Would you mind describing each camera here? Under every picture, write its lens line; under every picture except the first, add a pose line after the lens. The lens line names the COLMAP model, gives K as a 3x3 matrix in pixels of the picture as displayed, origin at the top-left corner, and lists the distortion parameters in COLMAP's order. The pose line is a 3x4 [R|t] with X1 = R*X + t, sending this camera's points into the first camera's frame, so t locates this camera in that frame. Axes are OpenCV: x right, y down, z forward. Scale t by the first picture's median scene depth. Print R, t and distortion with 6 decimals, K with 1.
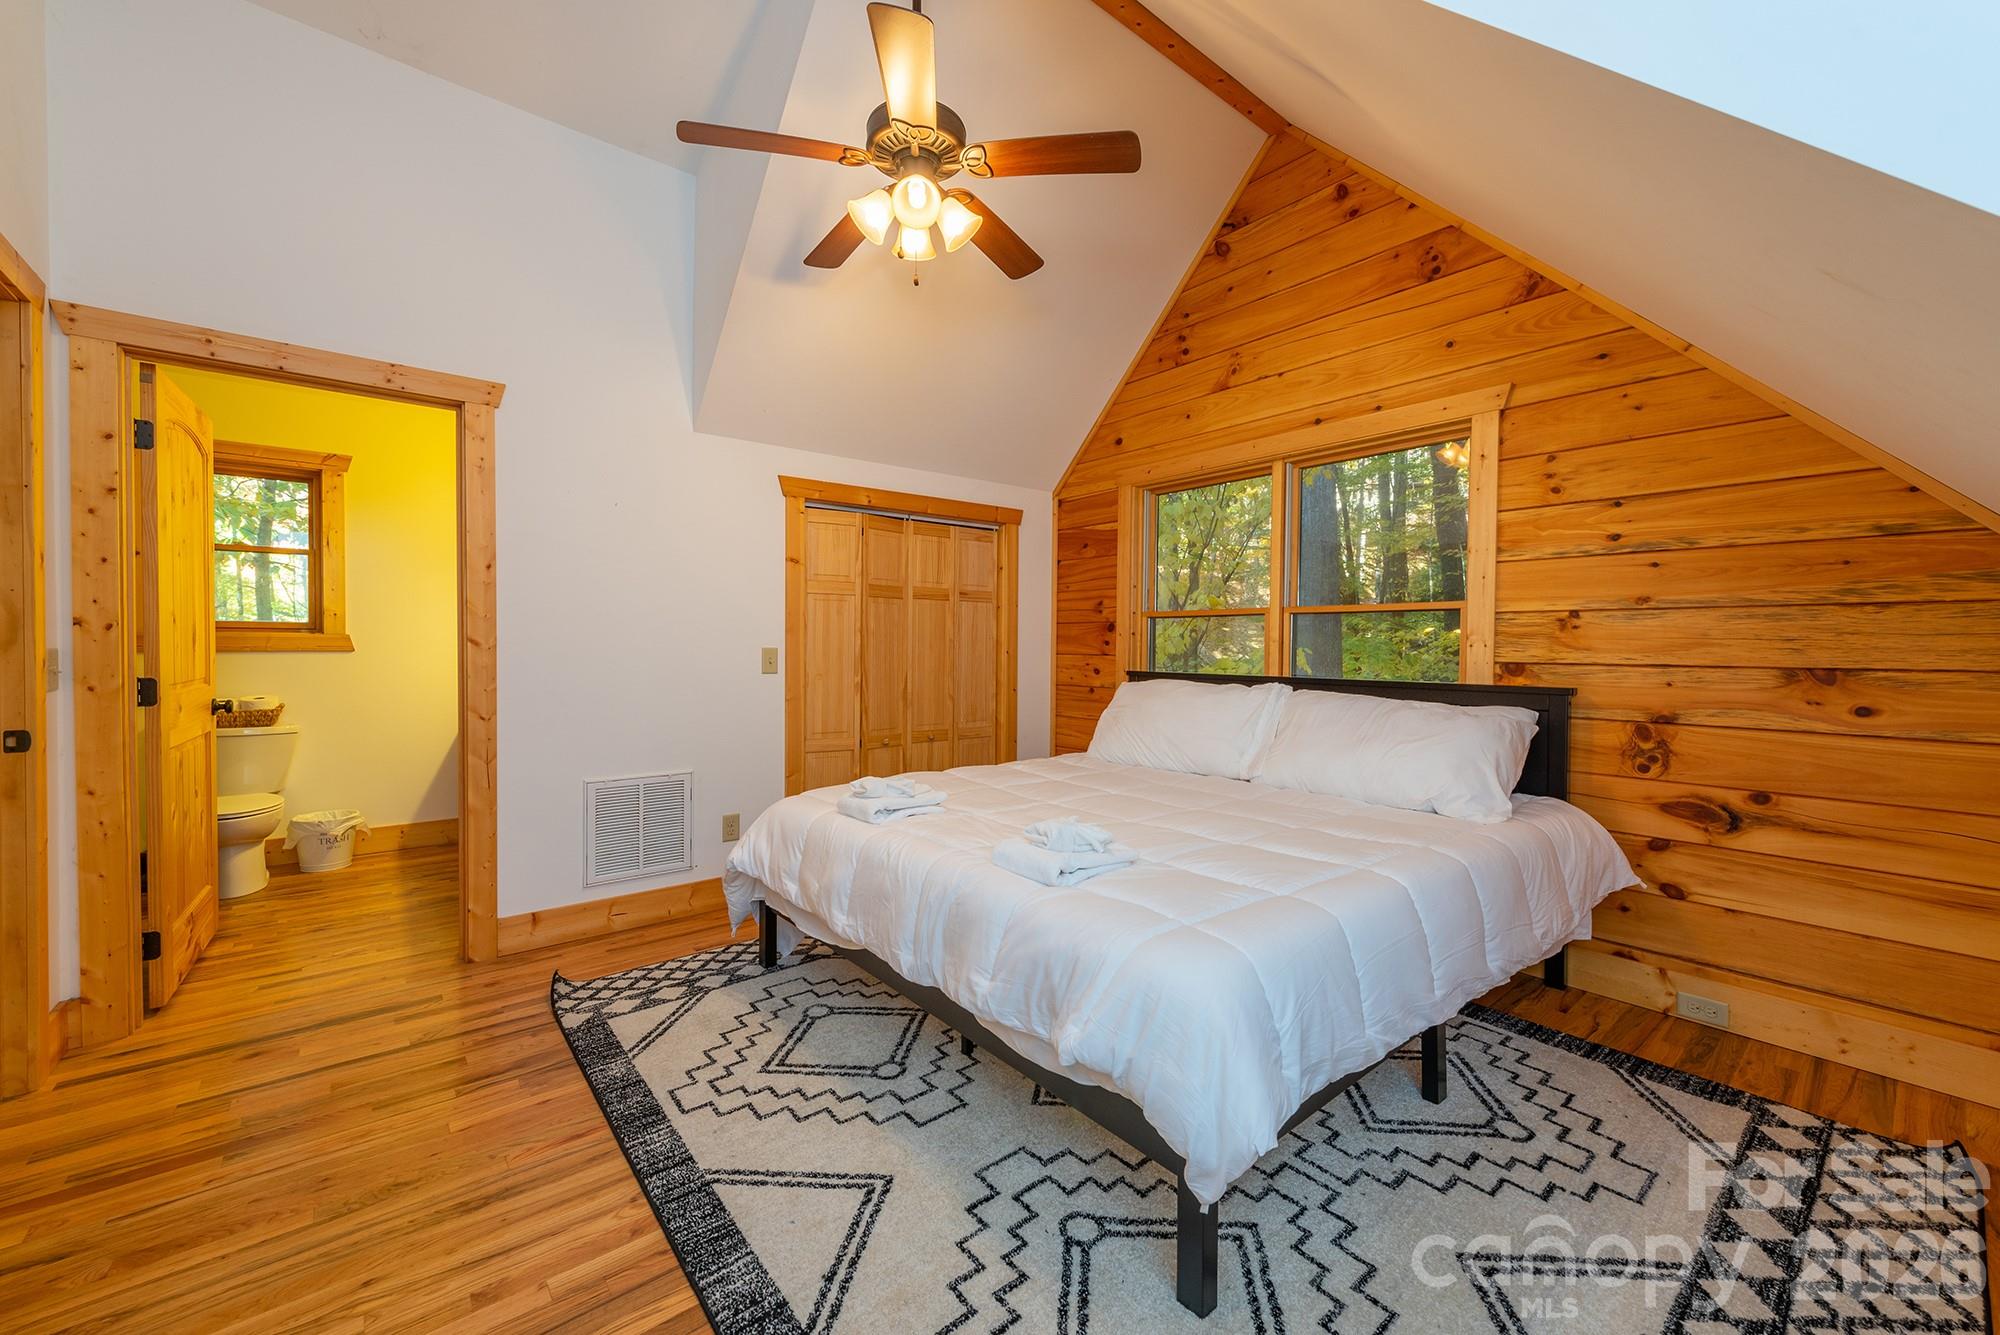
lens RADIAL K [[786.2, 0, 999.5], [0, 786.2, 668.6], [0, 0, 1]] dist [-0.001315, -0.000301]
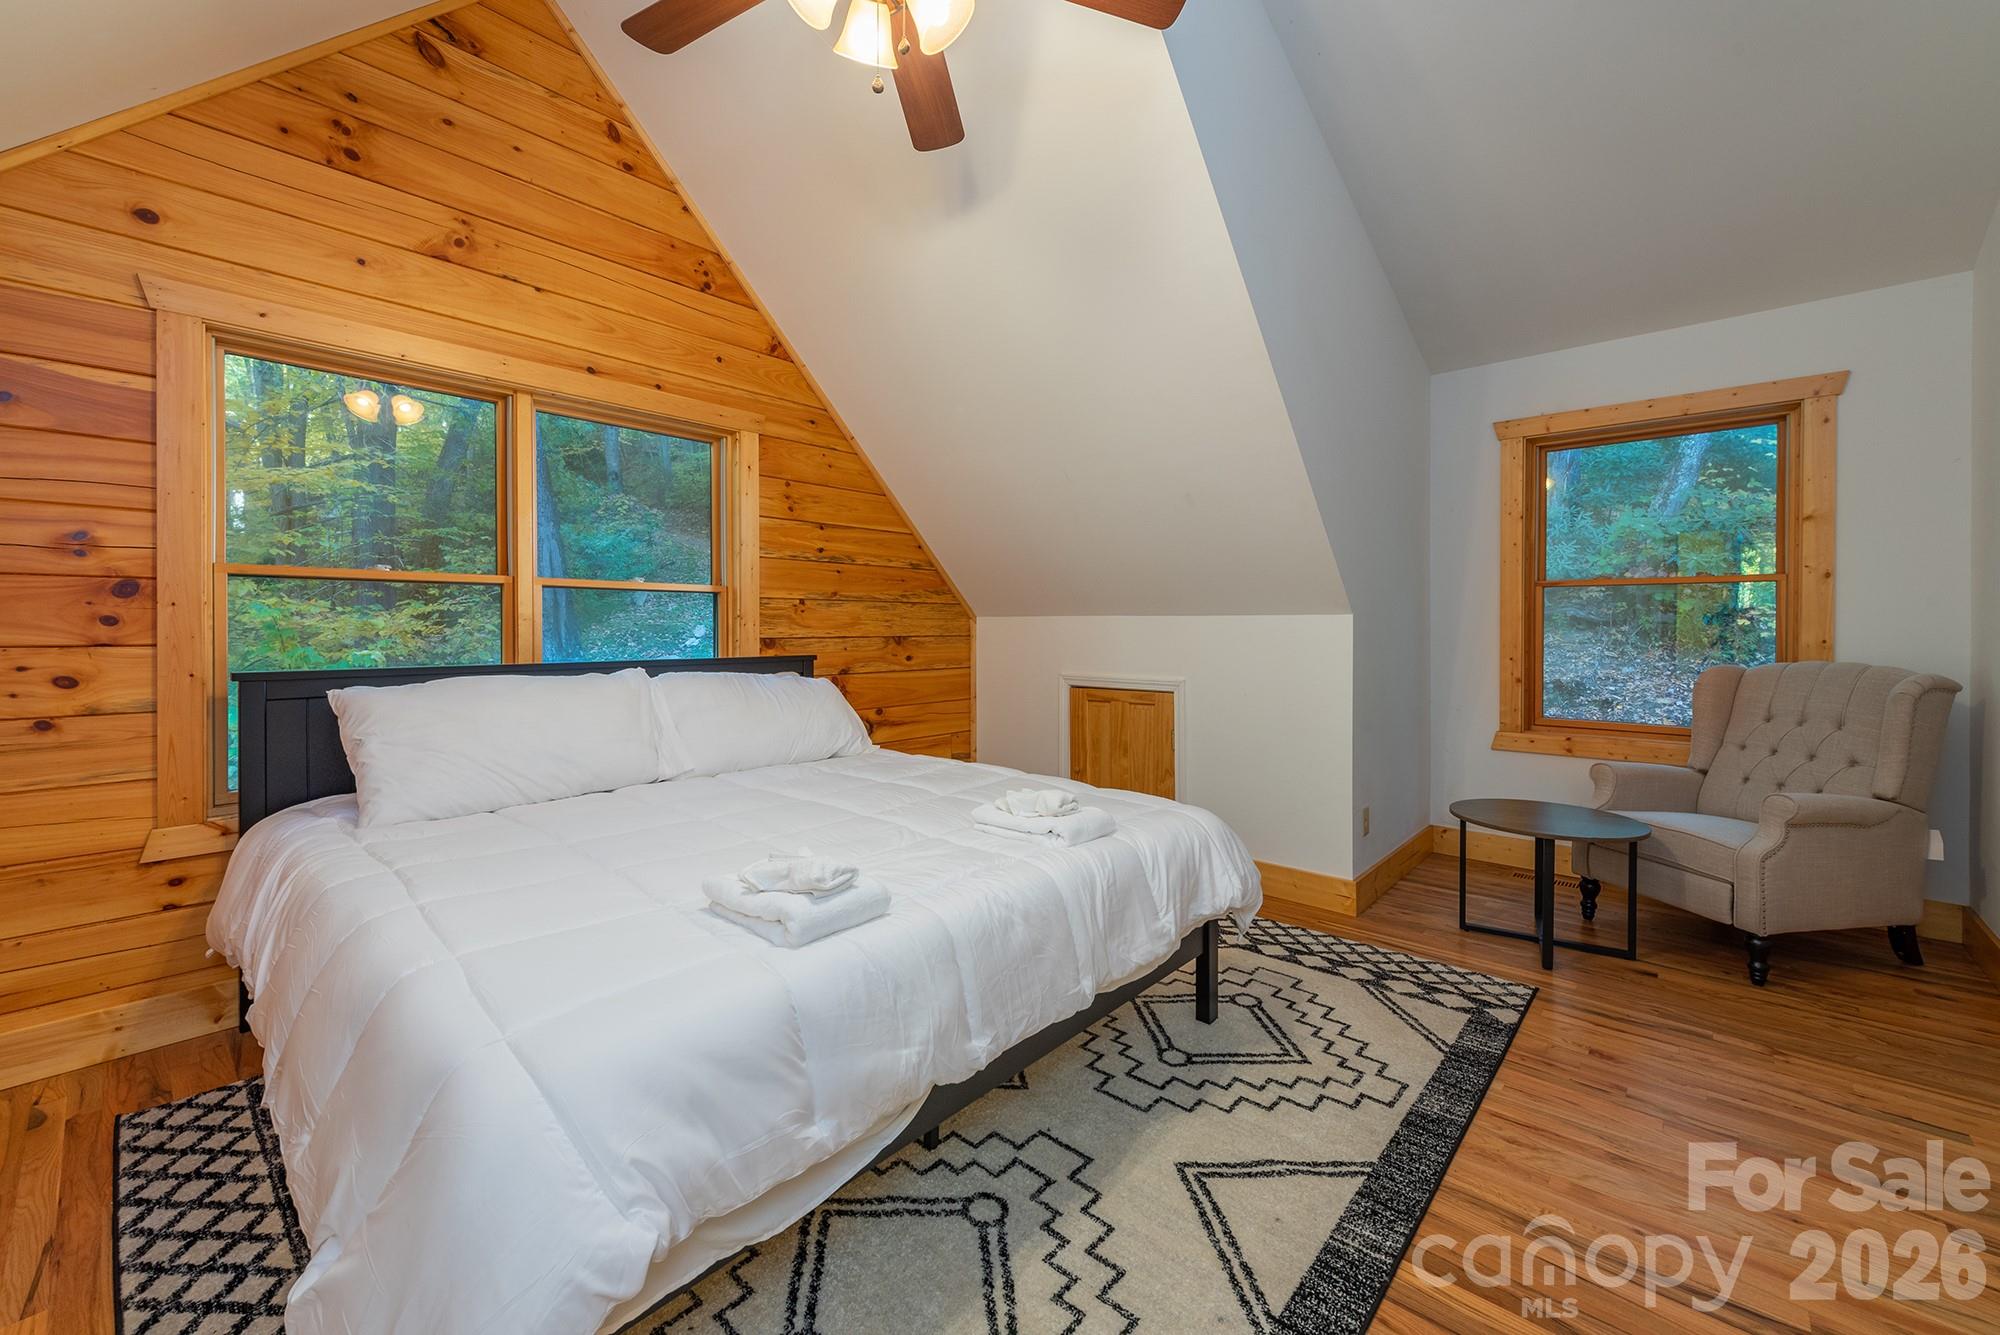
lens RADIAL K [[793.6, 0, 1010.6], [0, 793.6, 631.0], [0, 0, 1]] dist [0.022675, -0.006579]
pose [[-0.170322, -0.010856, 0.985329, -0.827743], [0.029563, 0.999433, 0.016122, -0.034747], [-0.984945, 0.031875, -0.169905, 1.032279]]
